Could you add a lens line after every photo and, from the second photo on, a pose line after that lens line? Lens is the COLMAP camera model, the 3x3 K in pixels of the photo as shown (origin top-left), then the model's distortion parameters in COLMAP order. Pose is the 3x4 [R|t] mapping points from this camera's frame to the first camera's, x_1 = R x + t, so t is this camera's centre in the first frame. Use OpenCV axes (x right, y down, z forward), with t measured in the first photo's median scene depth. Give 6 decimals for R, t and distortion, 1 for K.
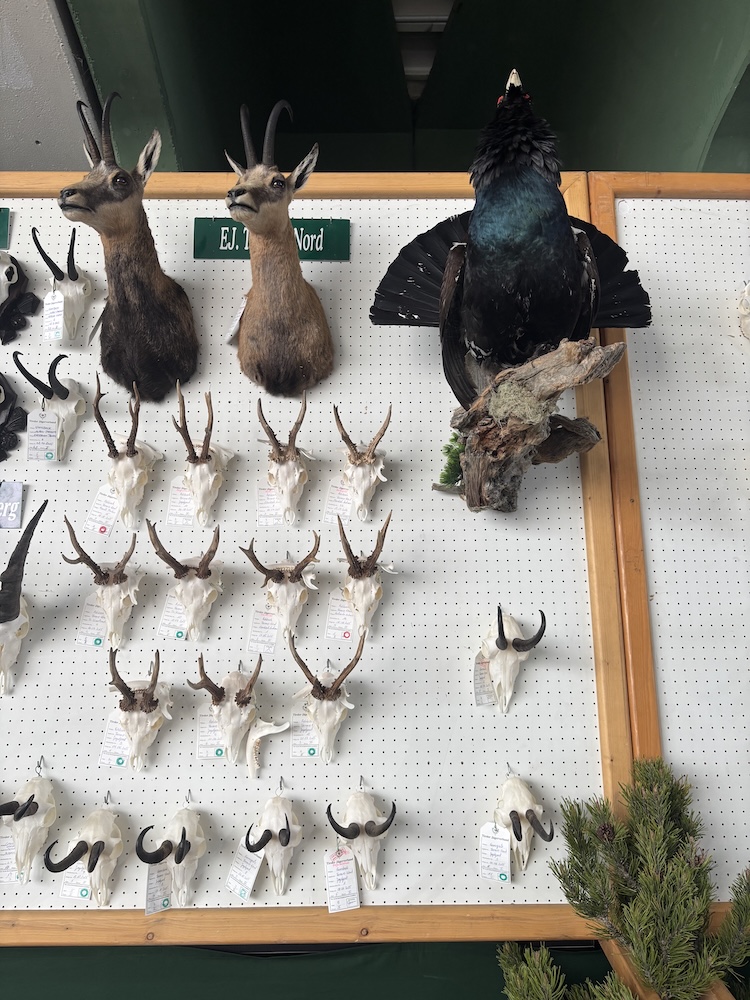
lens RADIAL K [[772.5, 0, 375.0], [0, 772.5, 500.0], [0, 0, 1]] dist [0.066474, -0.086664]
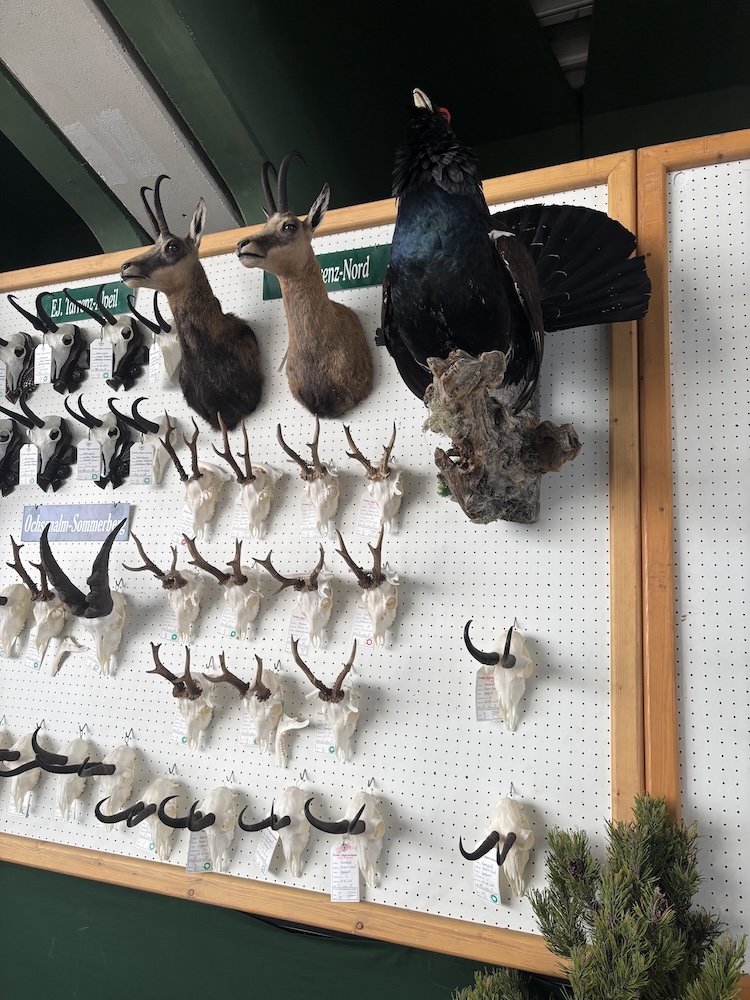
lens RADIAL K [[772.5, 0, 375.0], [0, 772.5, 500.0], [0, 0, 1]] dist [0.066474, -0.086664]
pose [[0.913721, -0.022704, -0.405708, 0.413000], [0.020958, 0.999742, -0.008746, -0.009387], [0.405802, -0.000511, 0.913961, 0.044415]]
